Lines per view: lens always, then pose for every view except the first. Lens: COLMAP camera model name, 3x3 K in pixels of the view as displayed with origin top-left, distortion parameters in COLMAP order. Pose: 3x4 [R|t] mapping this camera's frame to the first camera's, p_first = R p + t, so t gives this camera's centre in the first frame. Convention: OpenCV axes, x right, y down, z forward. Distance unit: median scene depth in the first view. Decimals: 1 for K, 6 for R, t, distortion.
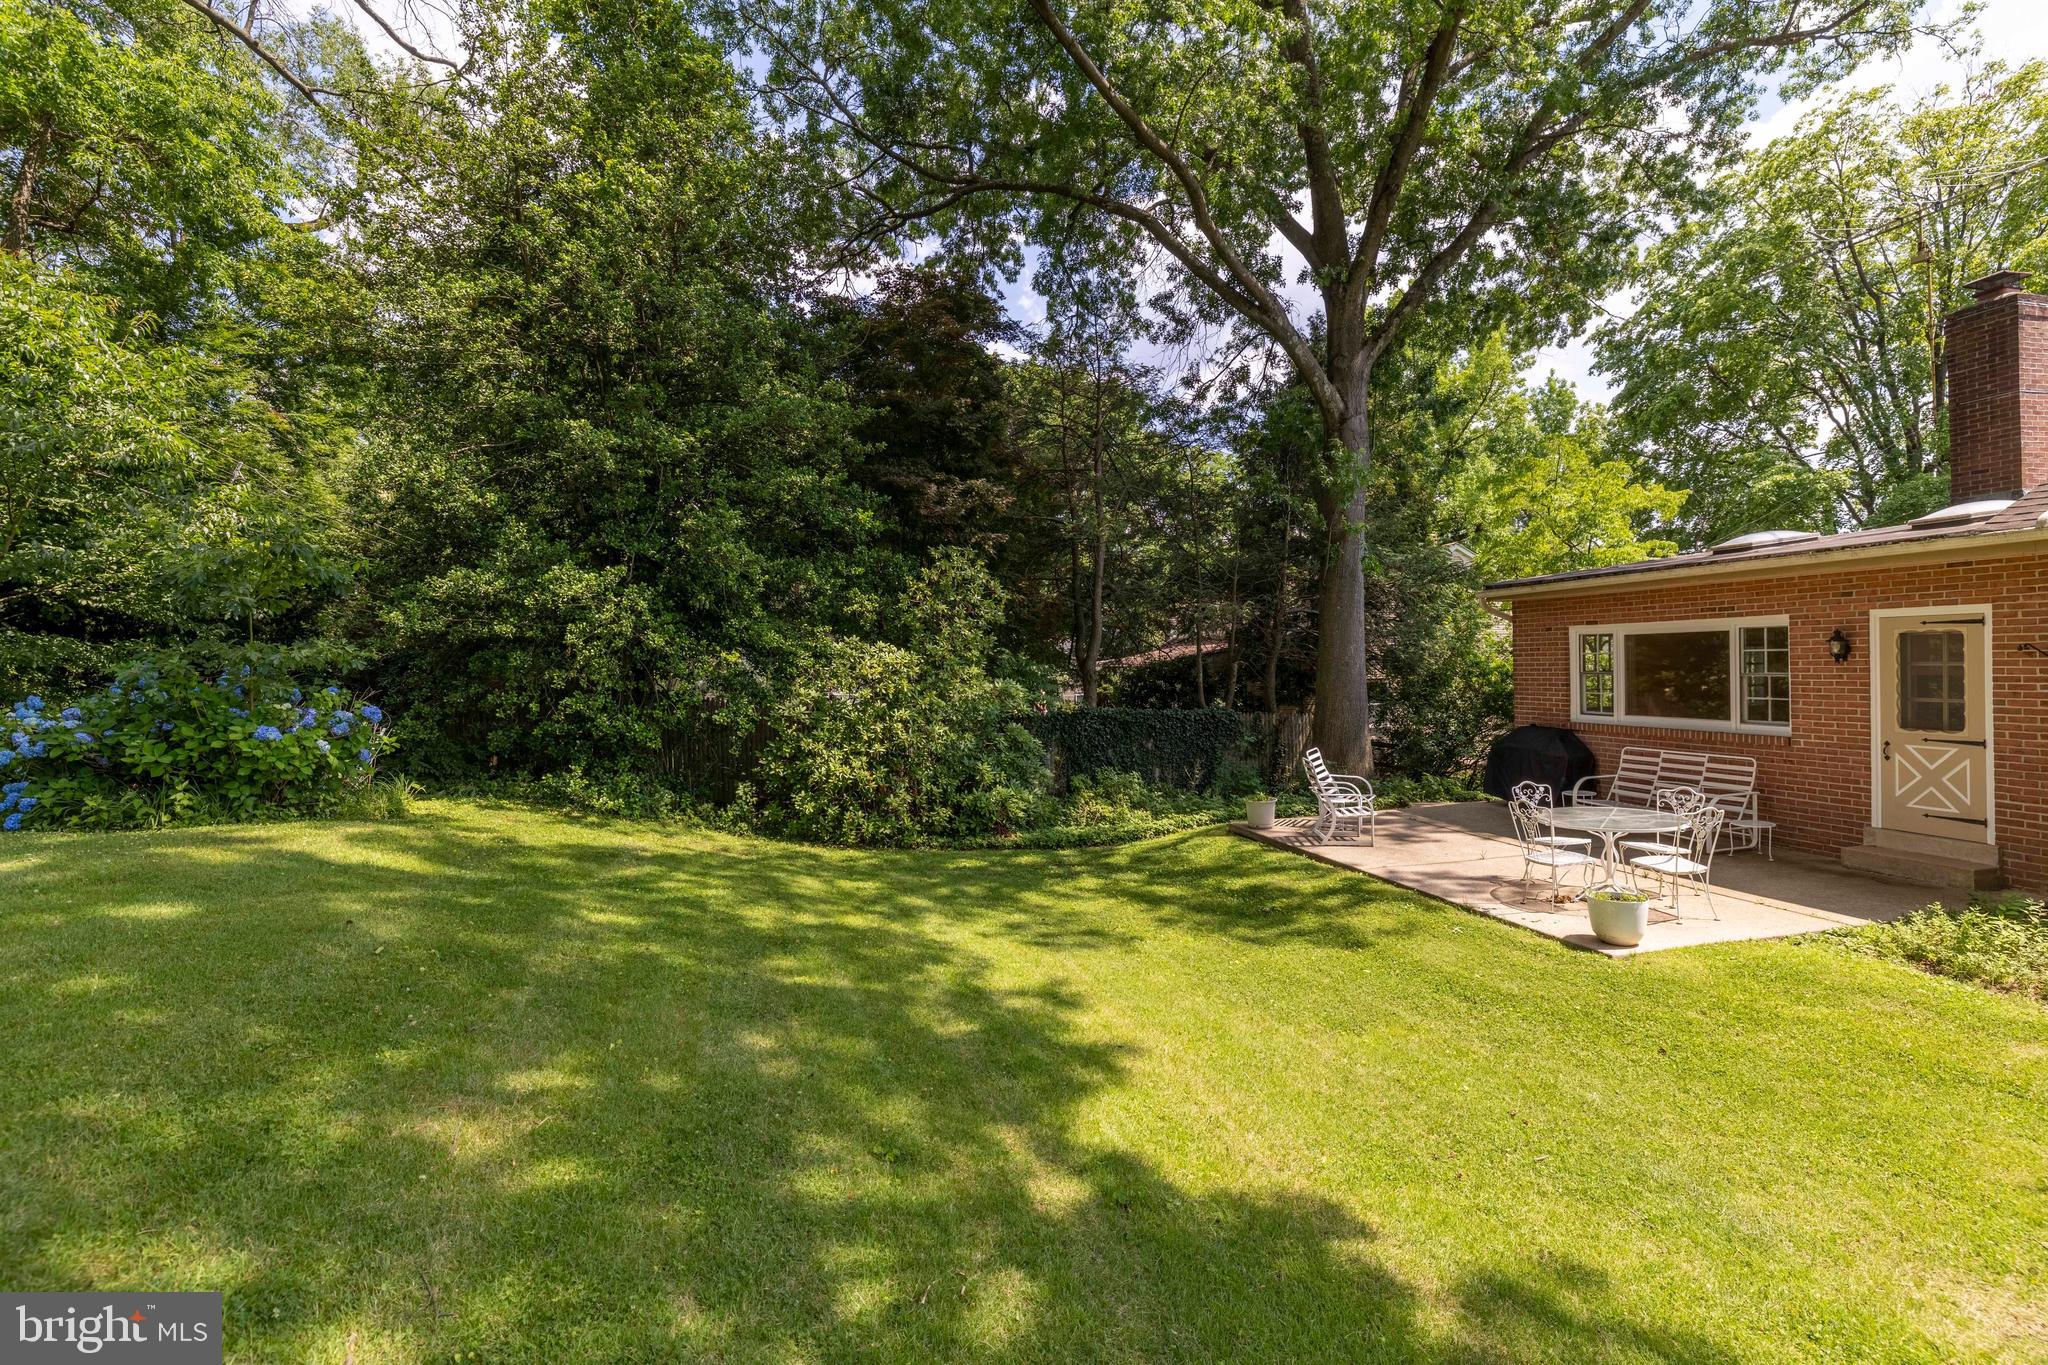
lens RADIAL K [[949.8, 0, 1016.8], [0, 949.8, 673.1], [0, 0, 1]] dist [0.004639, -0.001661]
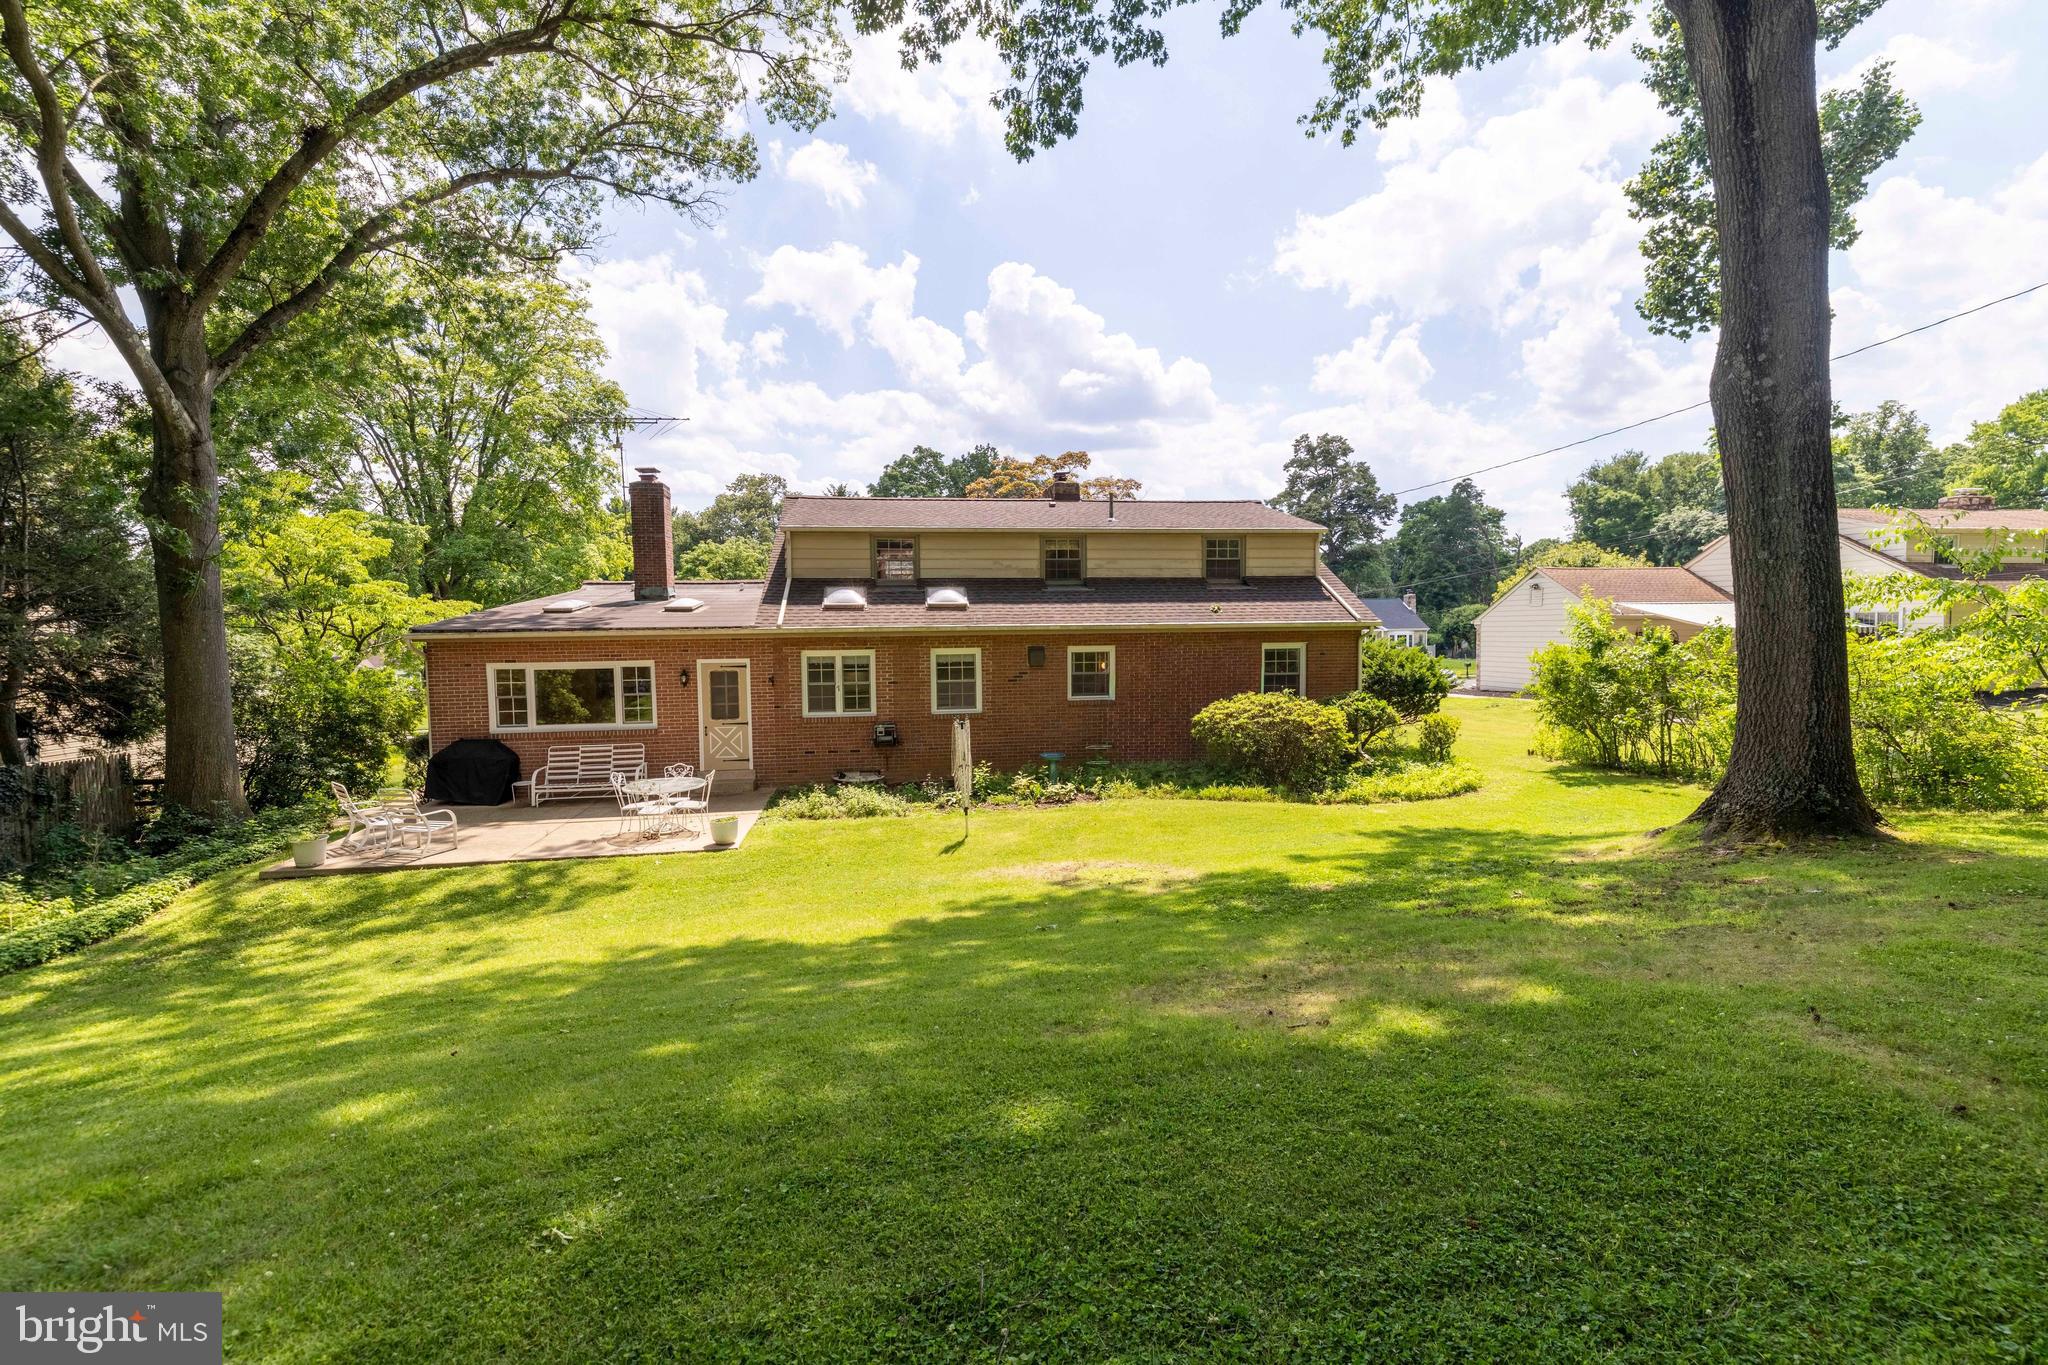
lens RADIAL K [[885.6, 0, 1025.0], [0, 885.6, 684.2], [0, 0, 1]] dist [-0.000574, 0.000111]
pose [[0.086149, -0.043354, 0.995339, -0.636996], [0.021185, 0.998907, 0.041675, -0.058525], [-0.996057, 0.017496, 0.086973, 0.137249]]
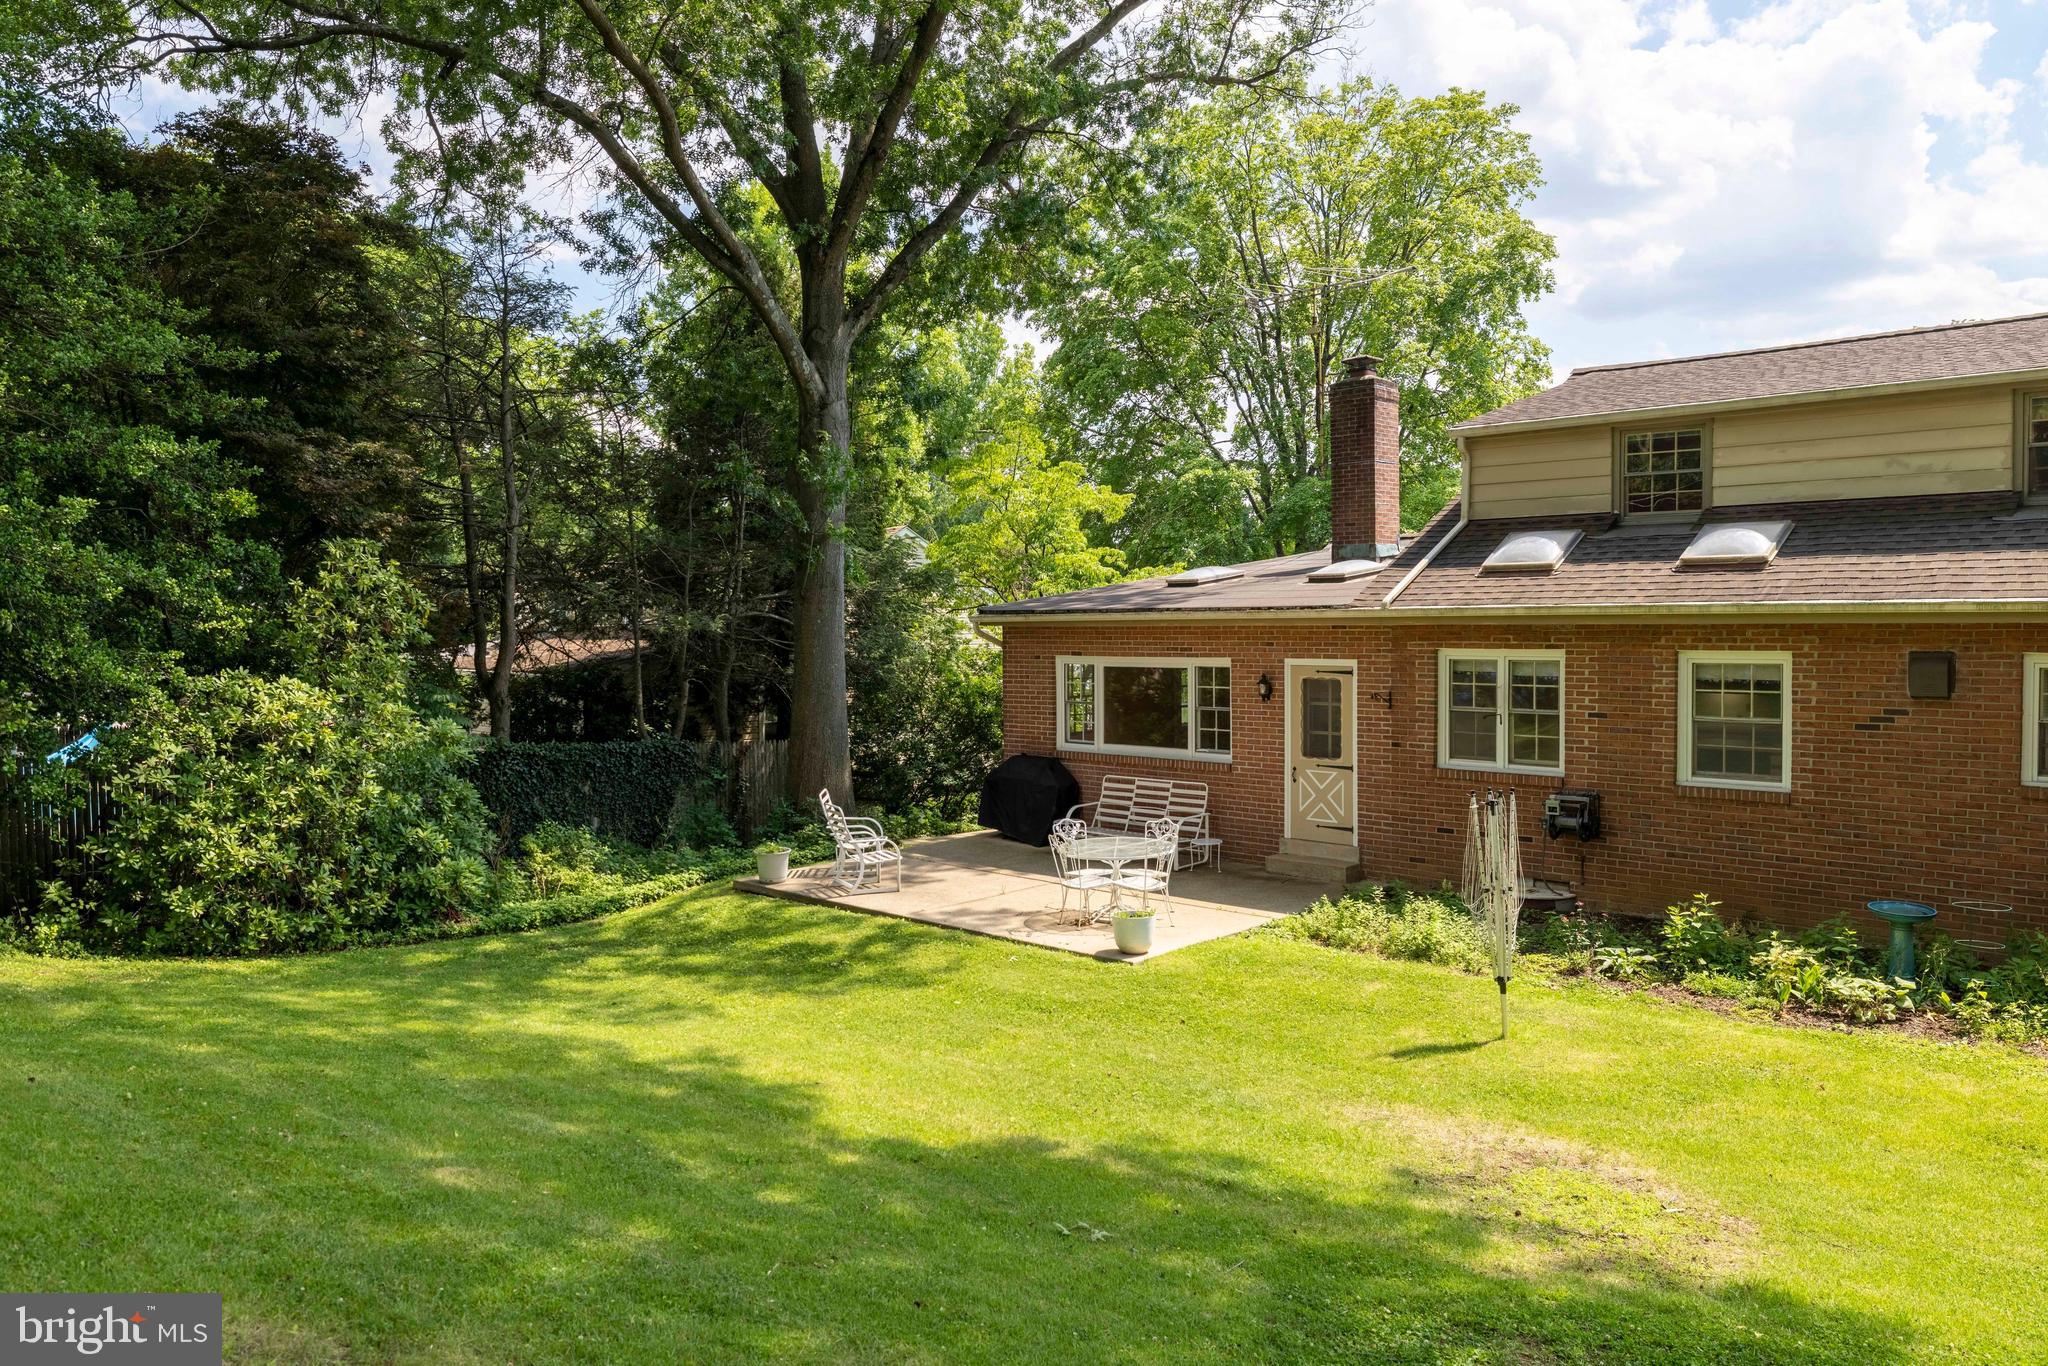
lens RADIAL K [[1402.6, 0, 1025.1], [0, 1402.6, 675.2], [0, 0, 1]] dist [0.017166, -0.004157]
pose [[0.843501, -0.006849, 0.537083, -0.256049], [-0.003933, 0.999813, 0.018926, -0.058988], [-0.537113, -0.018077, 0.843317, -0.245862]]
